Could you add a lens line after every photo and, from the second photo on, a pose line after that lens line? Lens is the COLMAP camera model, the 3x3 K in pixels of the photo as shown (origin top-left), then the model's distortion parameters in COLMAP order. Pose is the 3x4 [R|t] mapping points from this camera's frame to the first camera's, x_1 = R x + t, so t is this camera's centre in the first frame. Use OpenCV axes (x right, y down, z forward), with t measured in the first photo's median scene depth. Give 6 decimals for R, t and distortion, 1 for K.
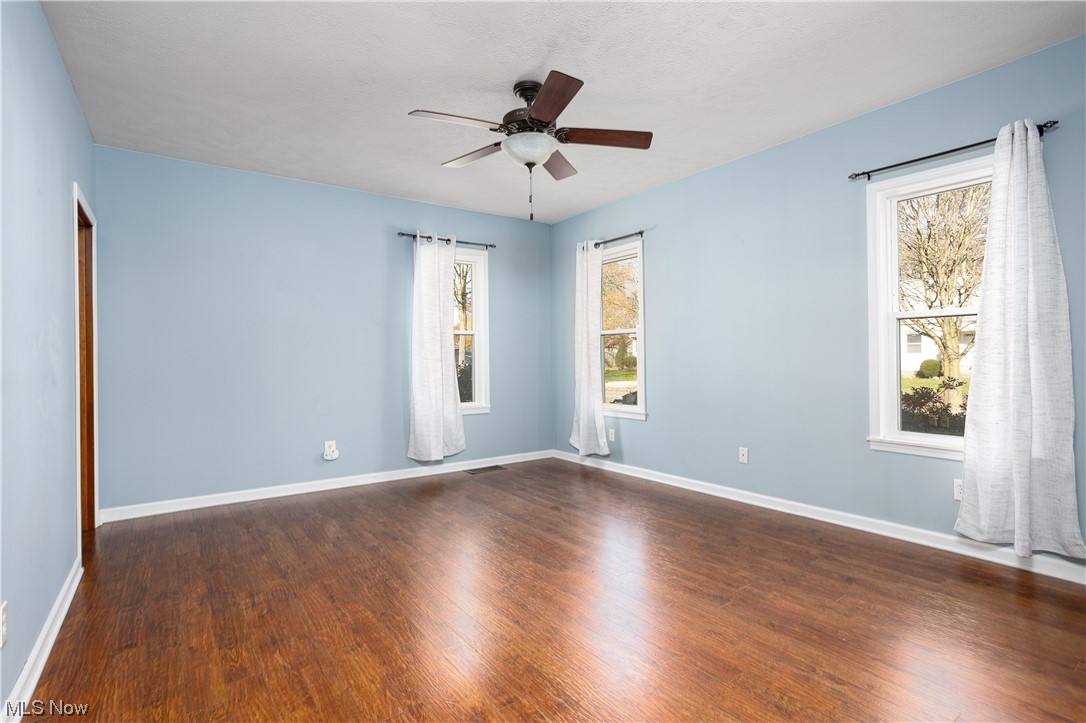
lens RADIAL K [[525.3, 0, 543.1], [0, 525.3, 359.0], [0, 0, 1]] dist [-0.019768, 0.006499]
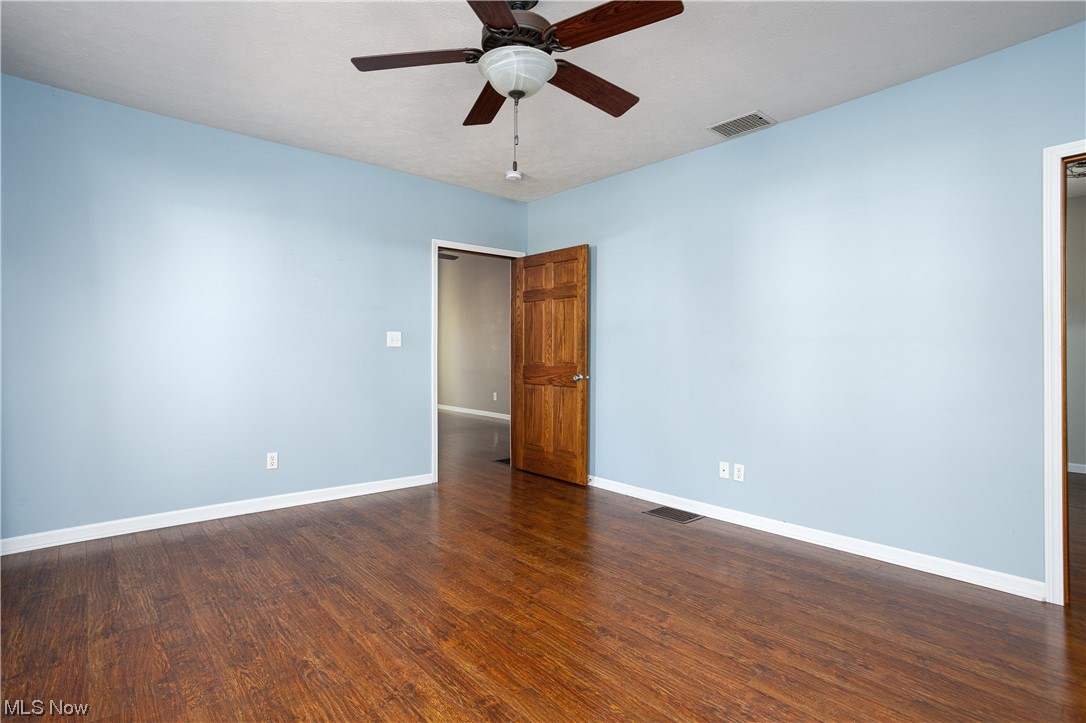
lens RADIAL K [[525.3, 0, 544.2], [0, 525.3, 359.3], [0, 0, 1]] dist [-0.019768, 0.006499]
pose [[-0.994200, 0.007131, -0.107307, 0.019424], [0.006159, 0.999937, 0.009389, -0.003504], [0.107367, 0.008673, -0.994182, 1.871116]]
